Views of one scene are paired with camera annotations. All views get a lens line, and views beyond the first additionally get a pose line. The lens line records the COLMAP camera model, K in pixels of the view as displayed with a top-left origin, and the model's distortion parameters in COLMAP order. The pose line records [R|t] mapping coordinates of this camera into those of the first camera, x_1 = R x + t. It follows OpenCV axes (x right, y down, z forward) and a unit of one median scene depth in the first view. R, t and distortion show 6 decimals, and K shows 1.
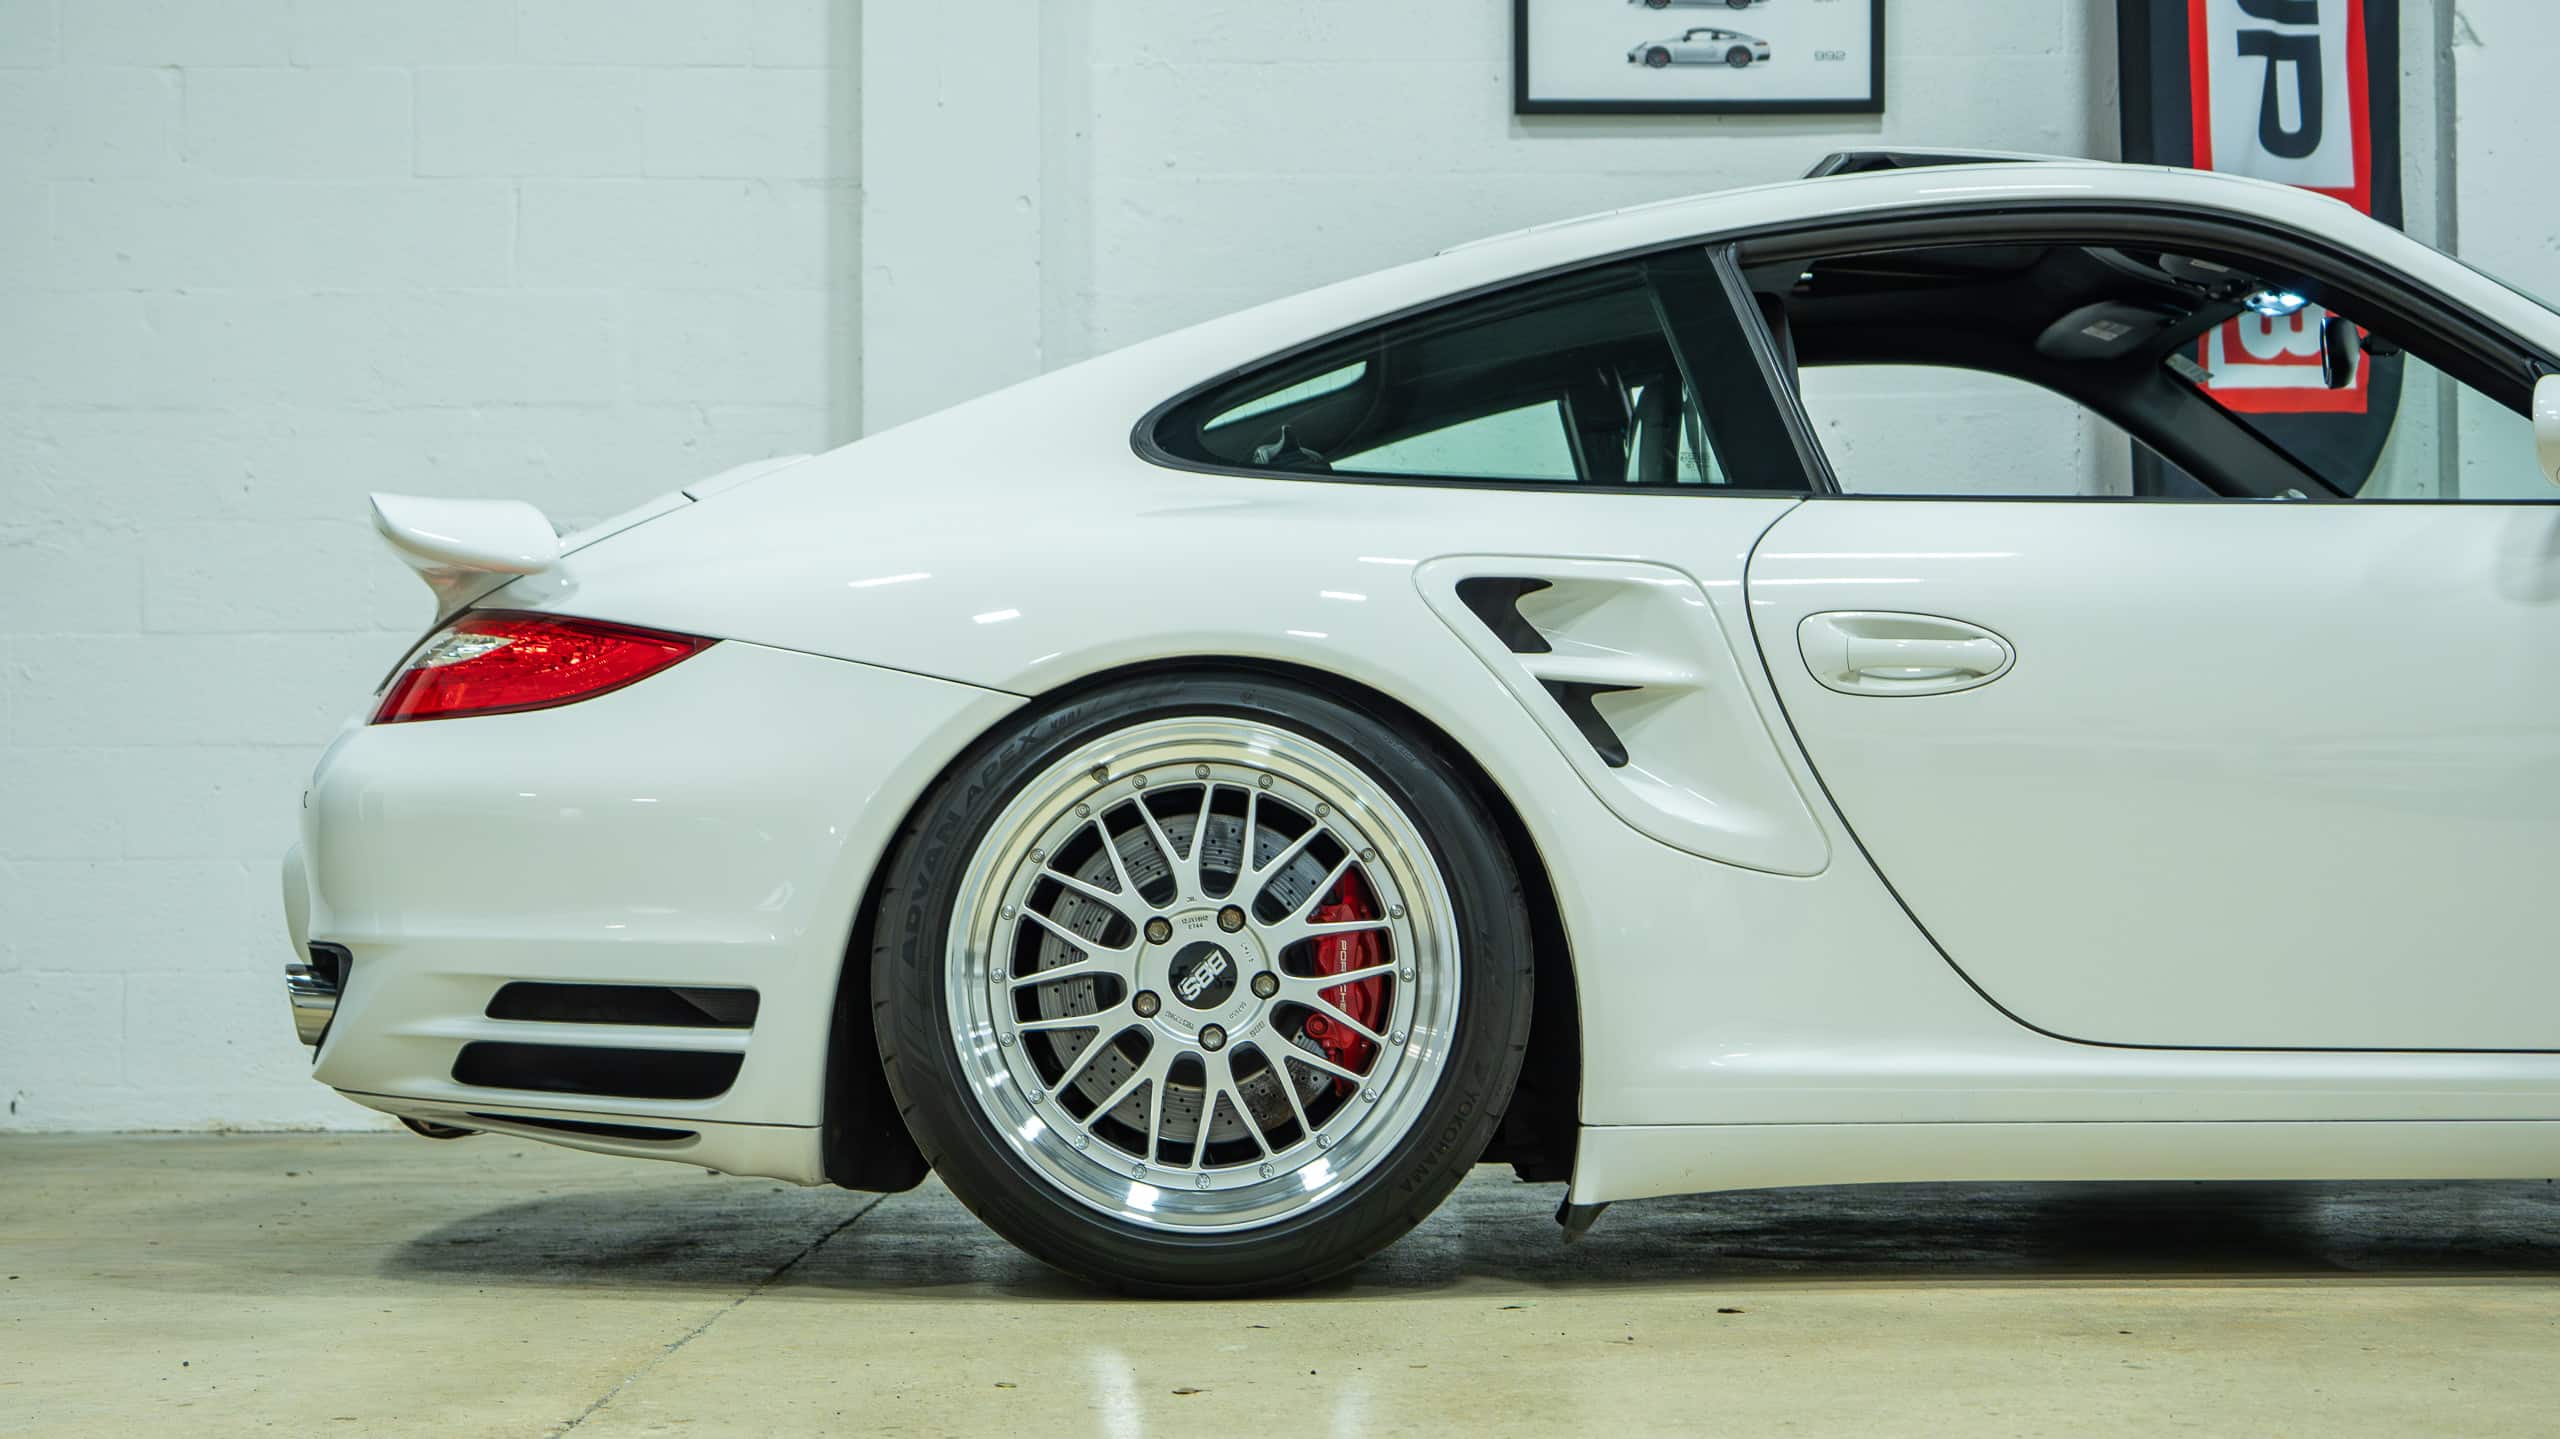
lens RADIAL K [[4032.0, 0, 1274.2], [0, 4032.0, 718.5], [0, 0, 1]] dist [0.064898, -0.046692]
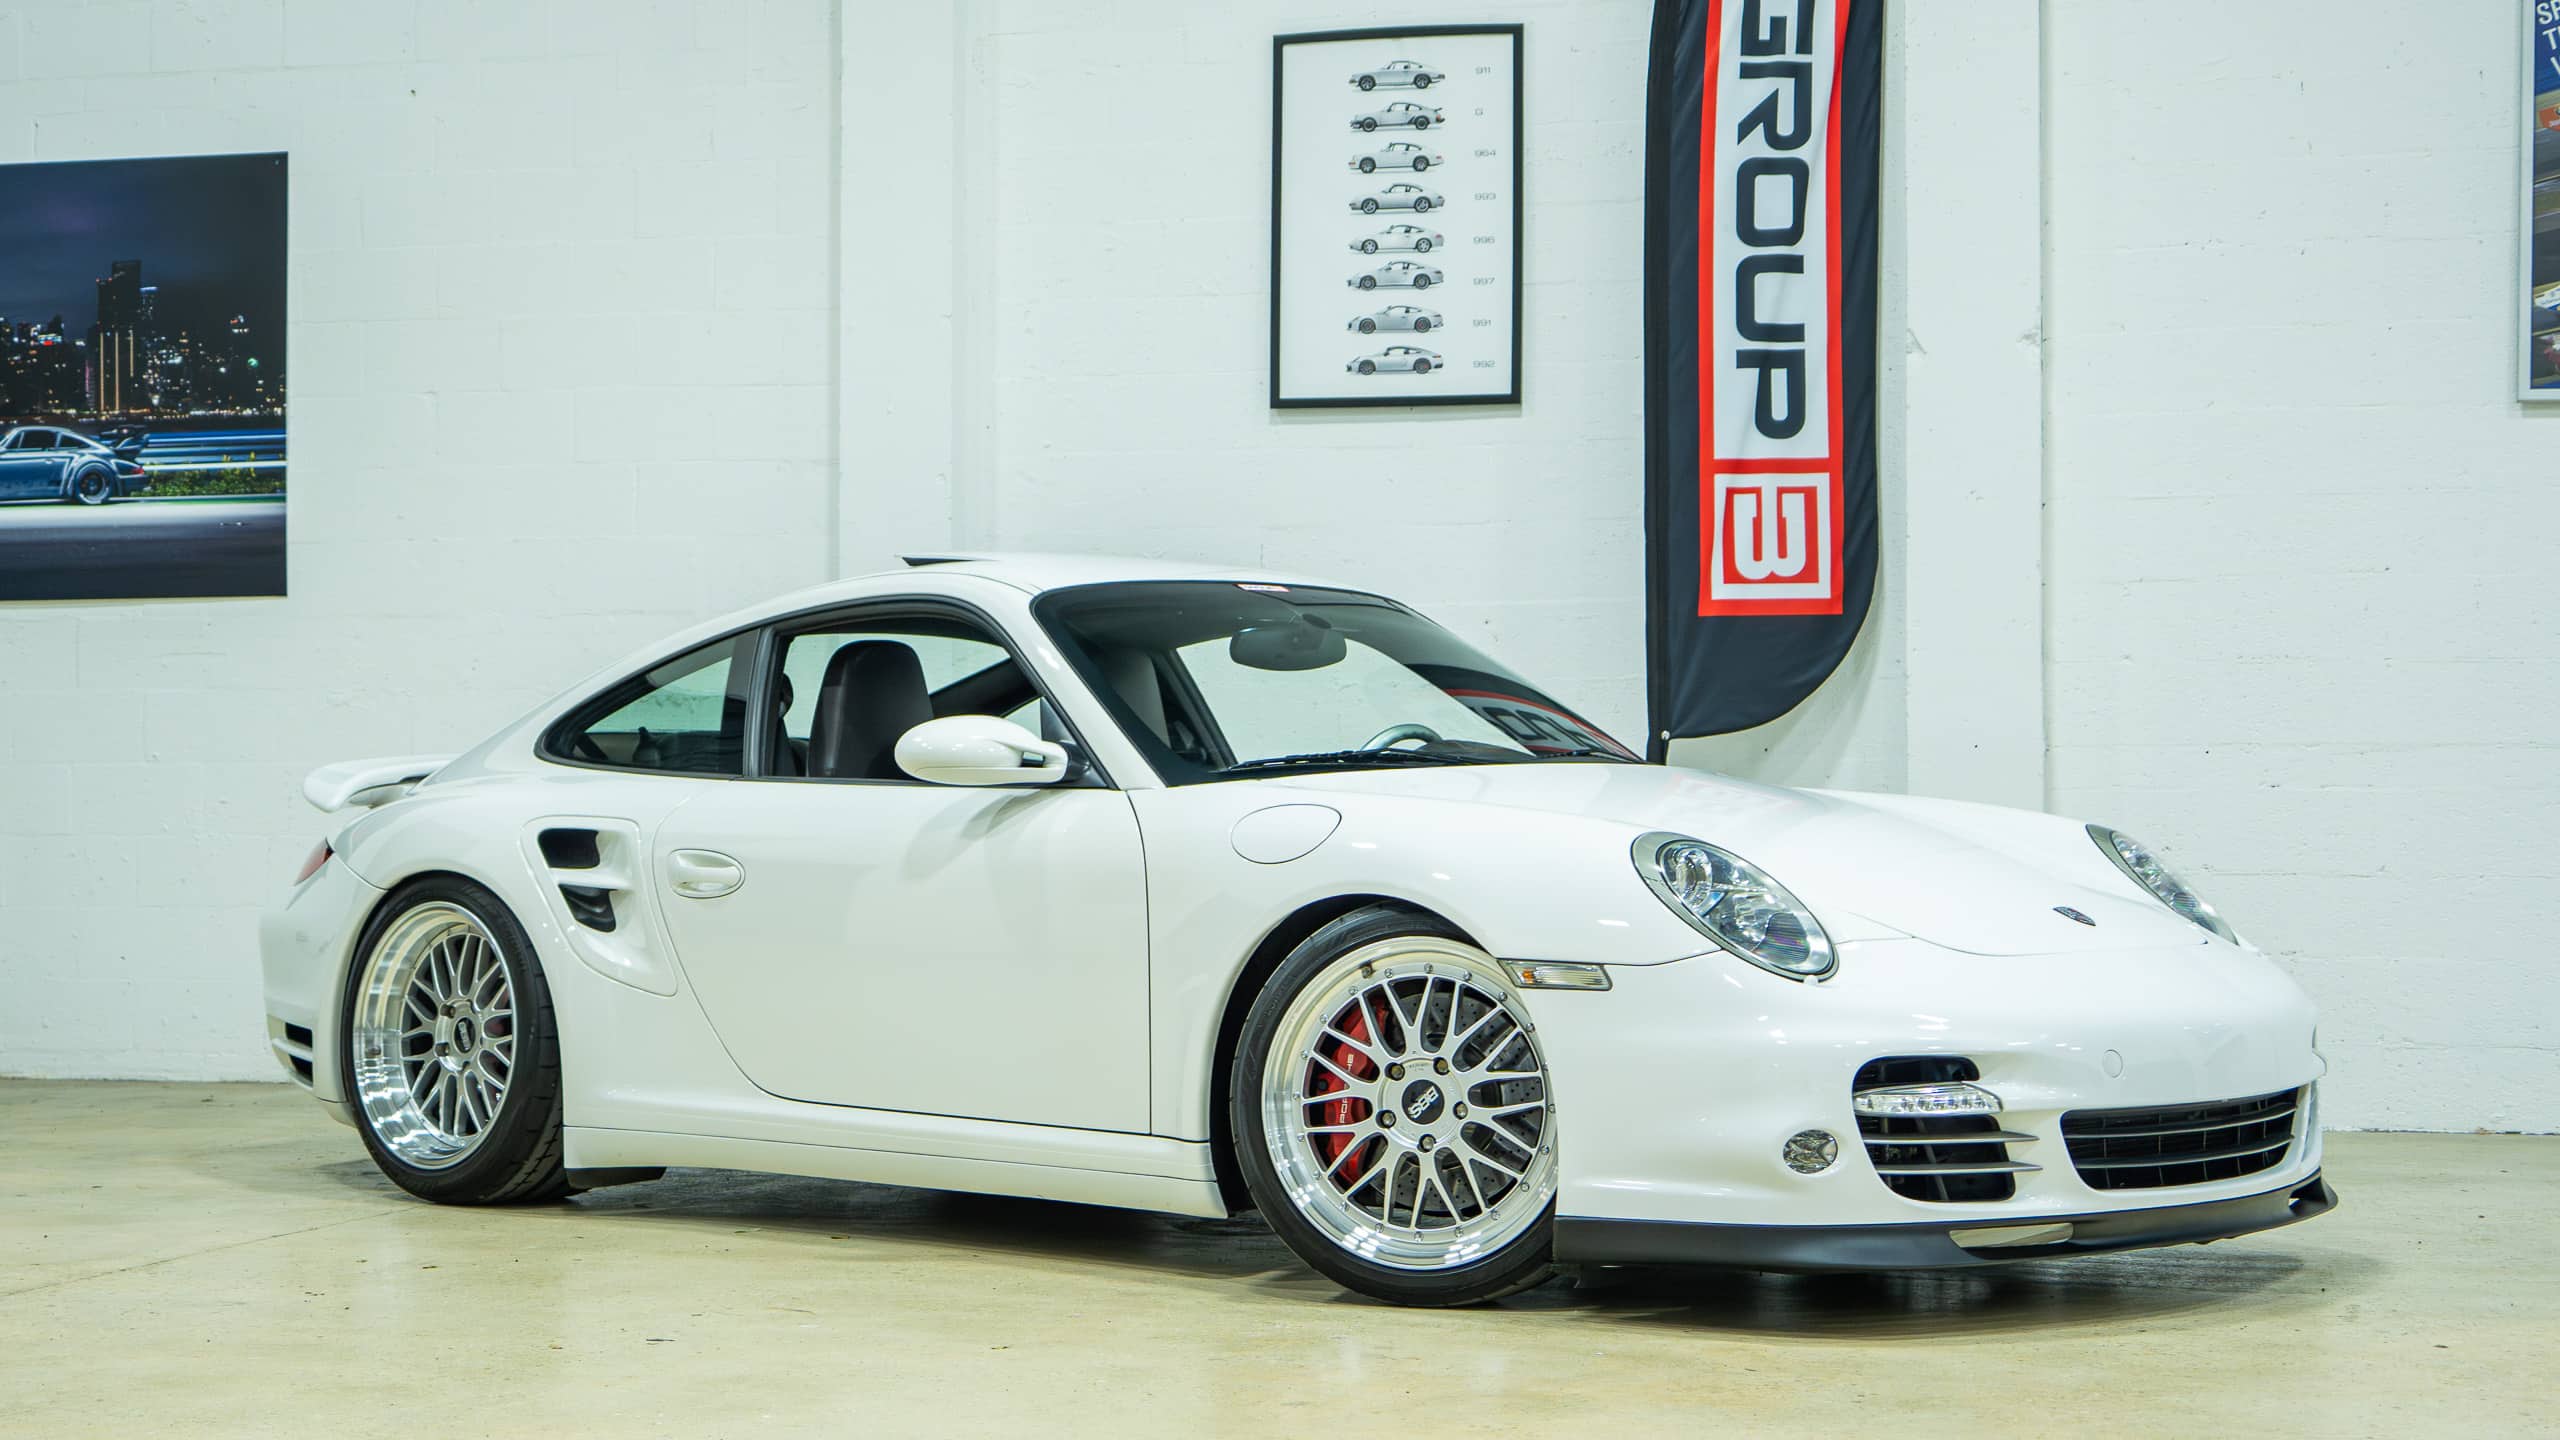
lens RADIAL K [[3987.2, 0, 1229.1], [0, 3987.2, 709.8], [0, 0, 1]] dist [0.039438, 0.069809]
pose [[0.966610, 0.001074, -0.256251, 0.709642], [0.005633, 0.999661, 0.025438, -0.133766], [0.256191, -0.026033, 0.966276, -0.676785]]
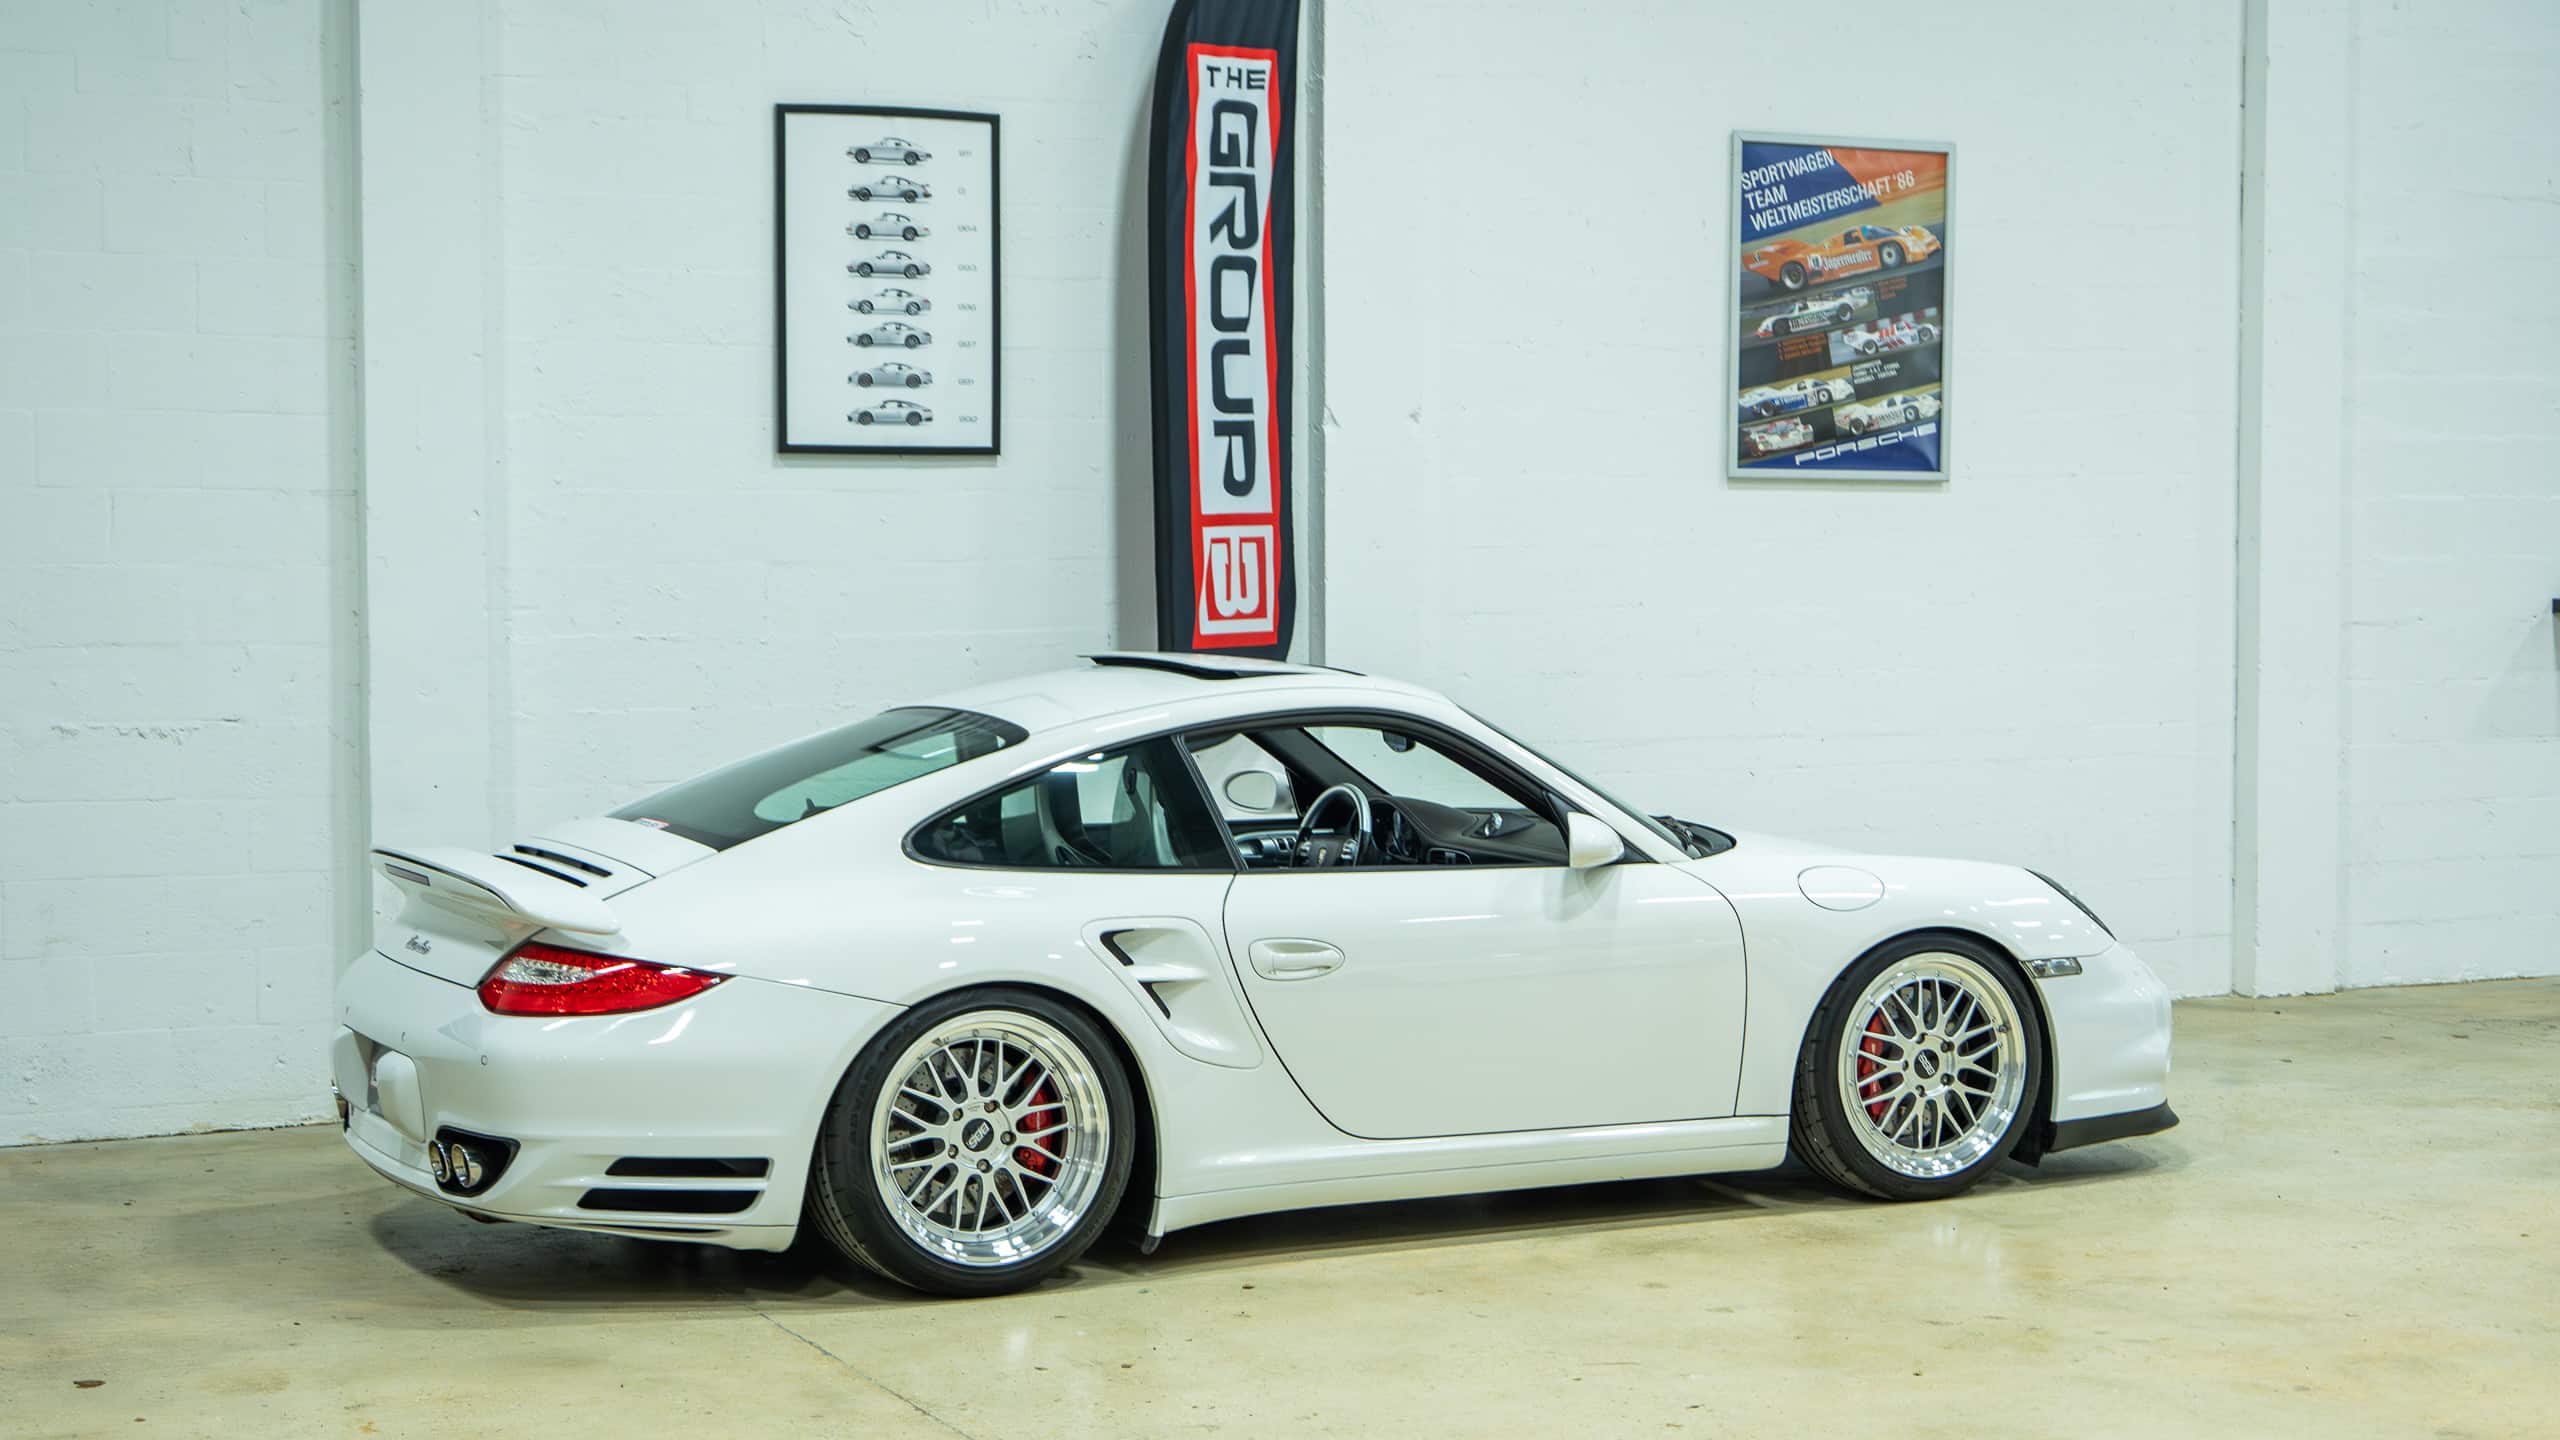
lens RADIAL K [[3919.7, 0, 1311.7], [0, 3919.7, 728.6], [0, 0, 1]] dist [0.053368, 0.061718]
pose [[0.906153, -0.019560, 0.422498, -0.683477], [-0.018958, 0.996048, 0.086773, -0.307974], [-0.422525, -0.086639, 0.902201, -0.804567]]
